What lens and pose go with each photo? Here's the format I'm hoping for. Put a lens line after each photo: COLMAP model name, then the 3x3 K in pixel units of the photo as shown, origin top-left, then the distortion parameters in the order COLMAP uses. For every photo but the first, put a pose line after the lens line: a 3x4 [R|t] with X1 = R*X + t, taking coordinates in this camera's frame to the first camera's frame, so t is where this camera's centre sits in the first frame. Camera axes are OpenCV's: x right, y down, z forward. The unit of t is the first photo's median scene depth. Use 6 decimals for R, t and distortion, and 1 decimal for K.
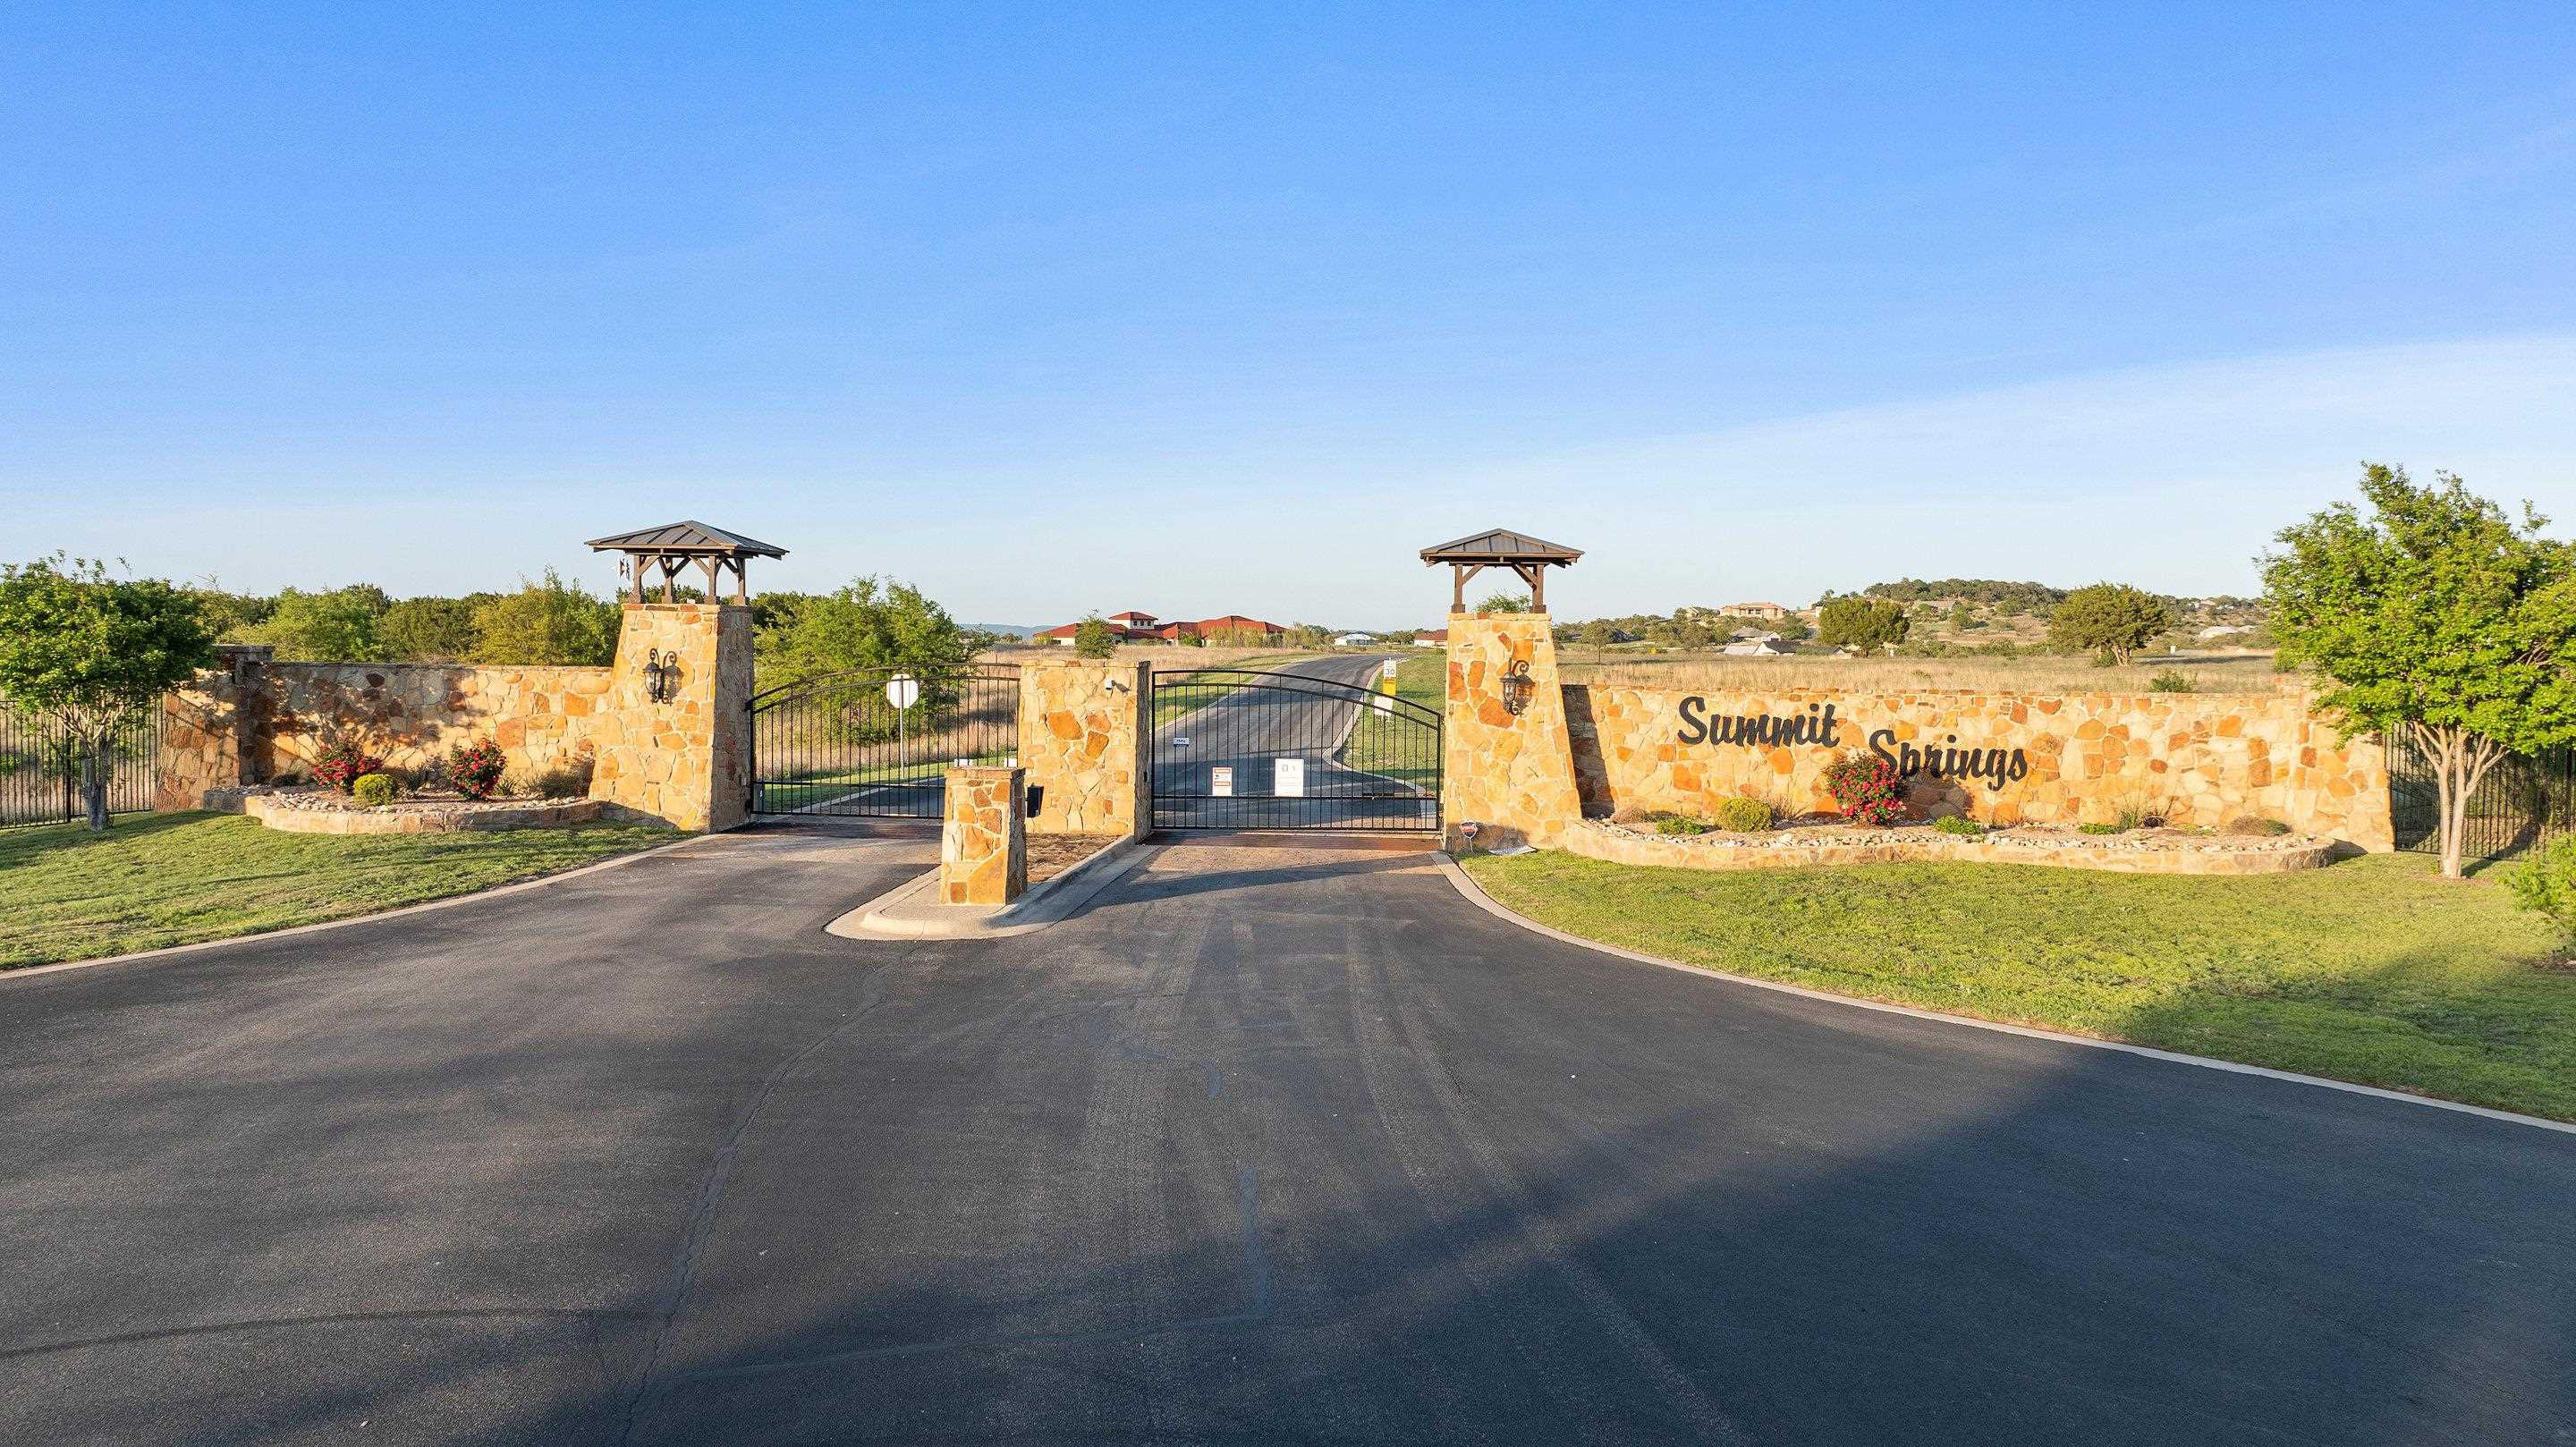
lens RADIAL K [[1849.3, 0, 1274.8], [0, 1849.3, 700.4], [0, 0, 1]] dist [-0.031853, -0.011871]
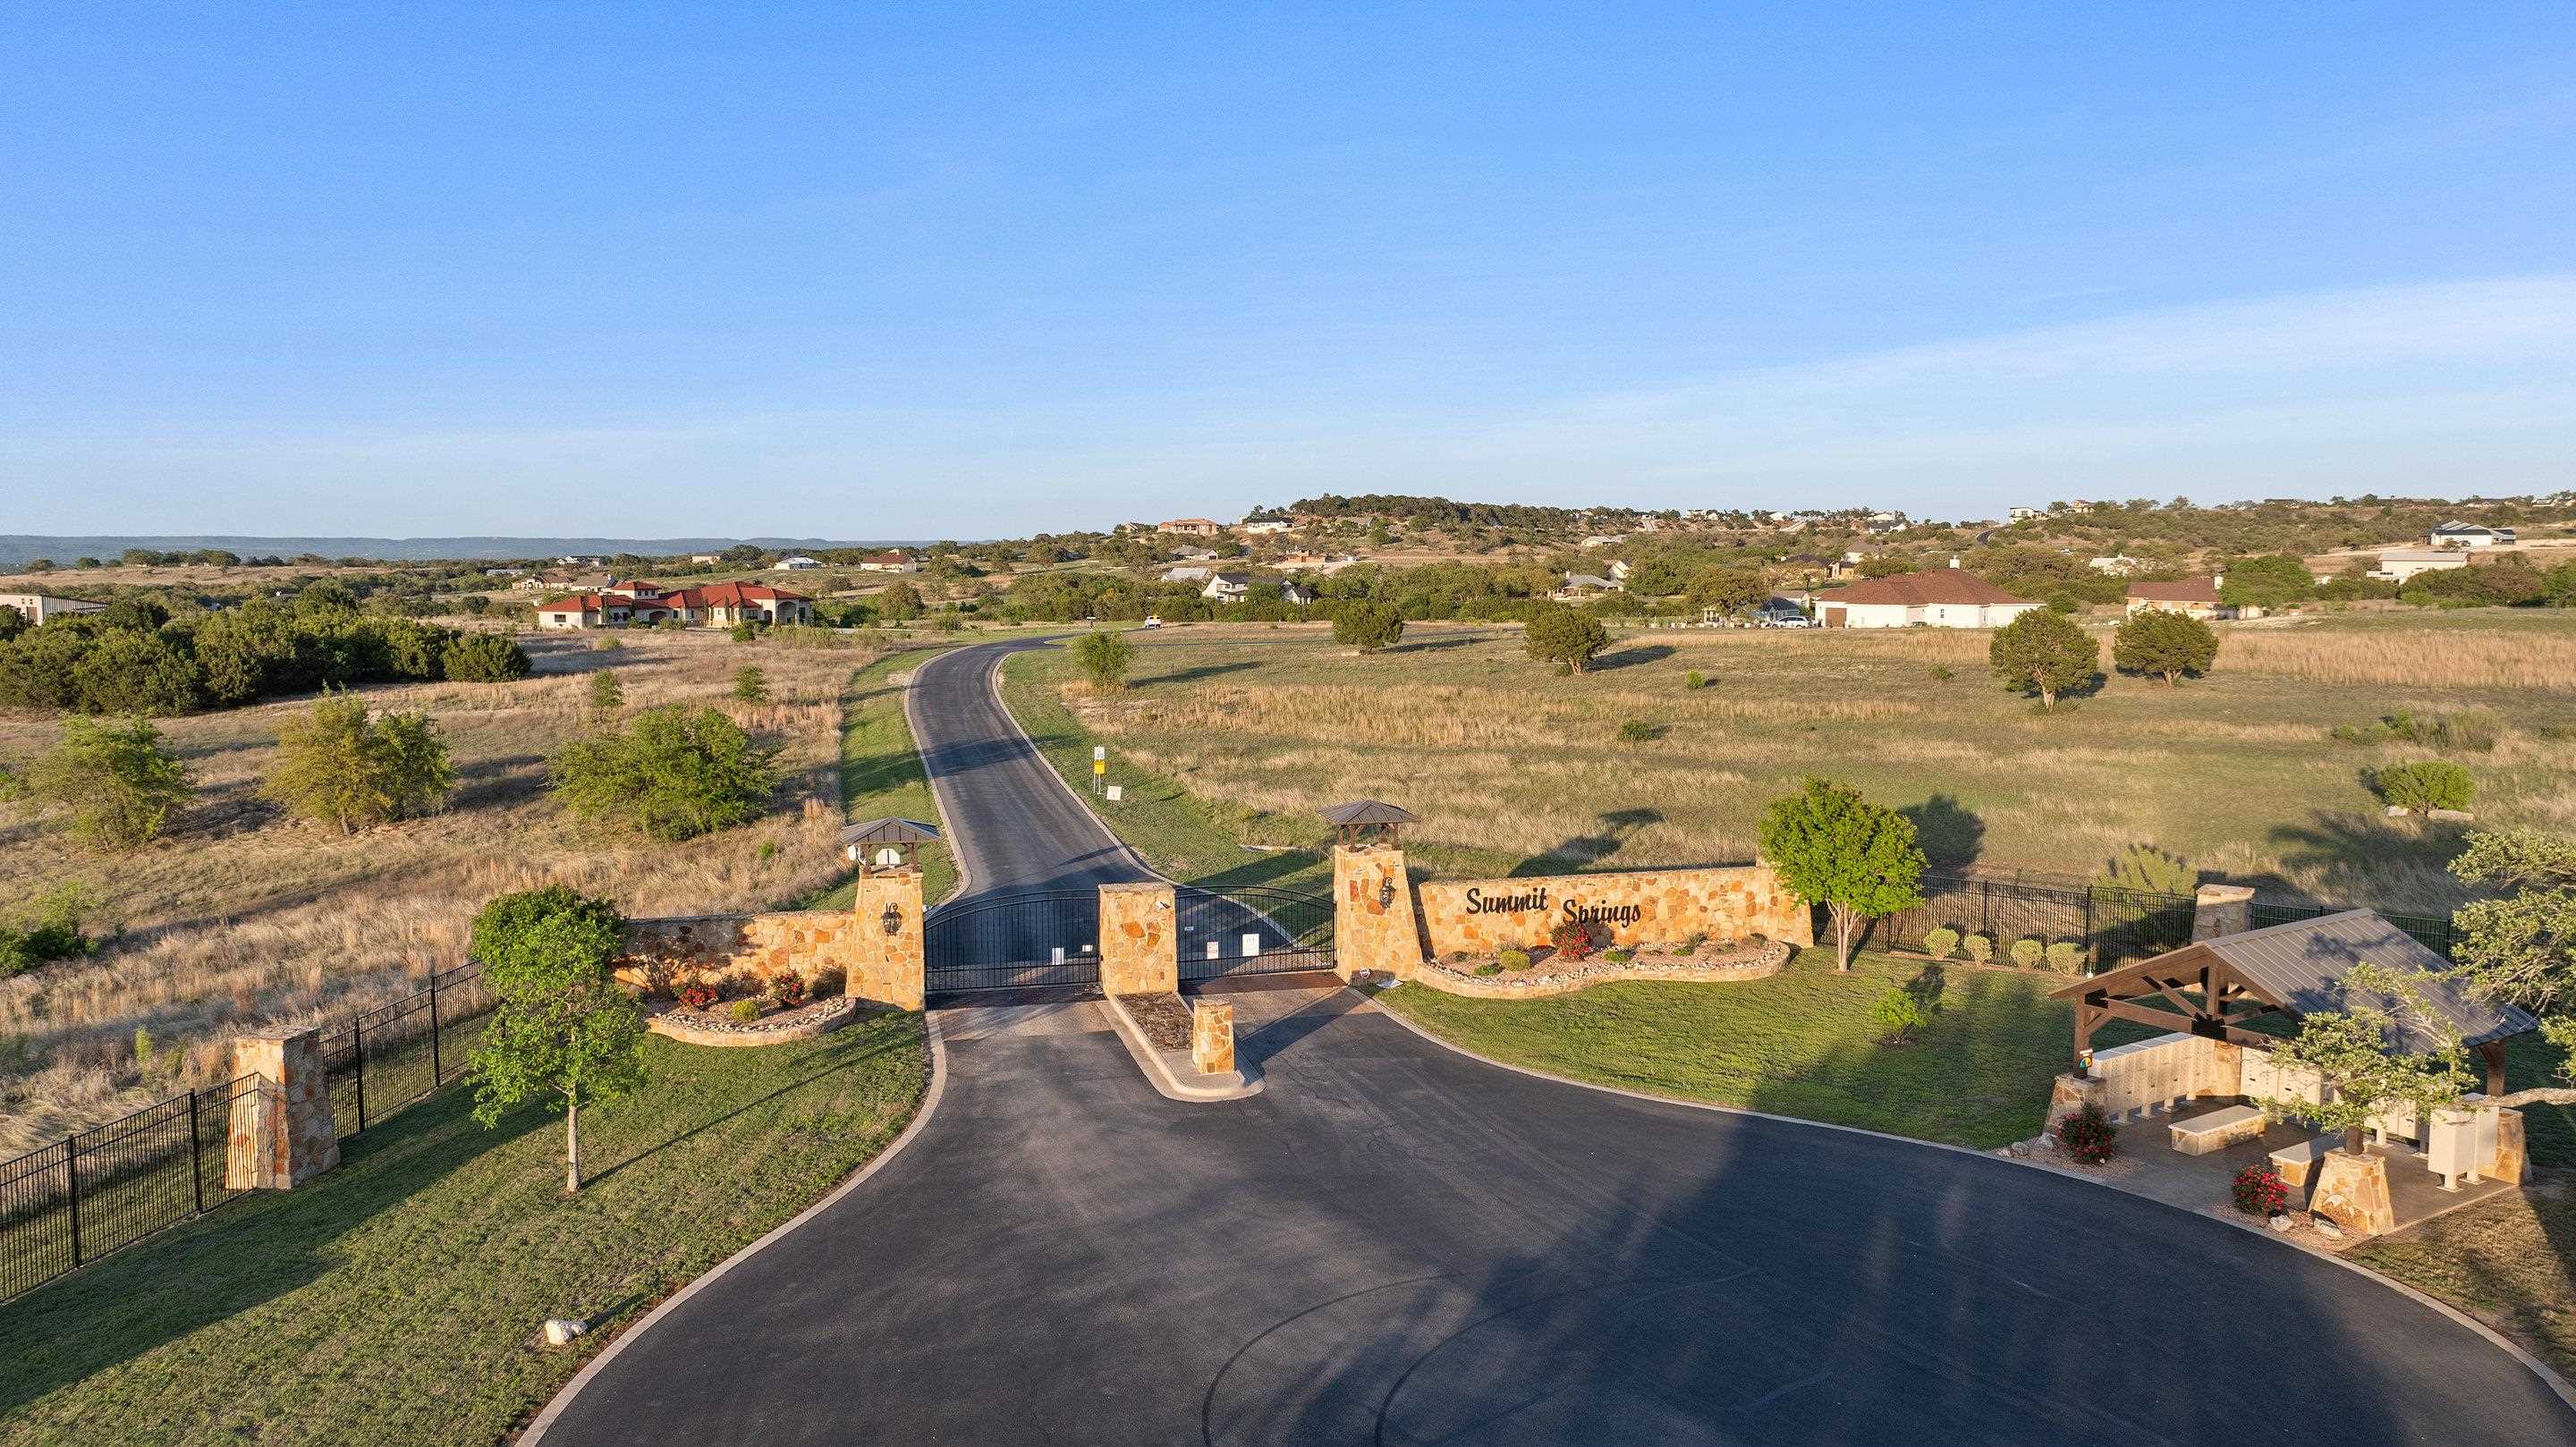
lens RADIAL K [[1849.3, 0, 1281.2], [0, 1849.3, 711.7], [0, 0, 1]] dist [-0.031853, -0.011871]
pose [[0.952016, -0.045944, 0.302581, -0.501987], [0.028544, 0.997688, 0.061683, -0.295833], [-0.304715, -0.050087, 0.951126, -0.675279]]
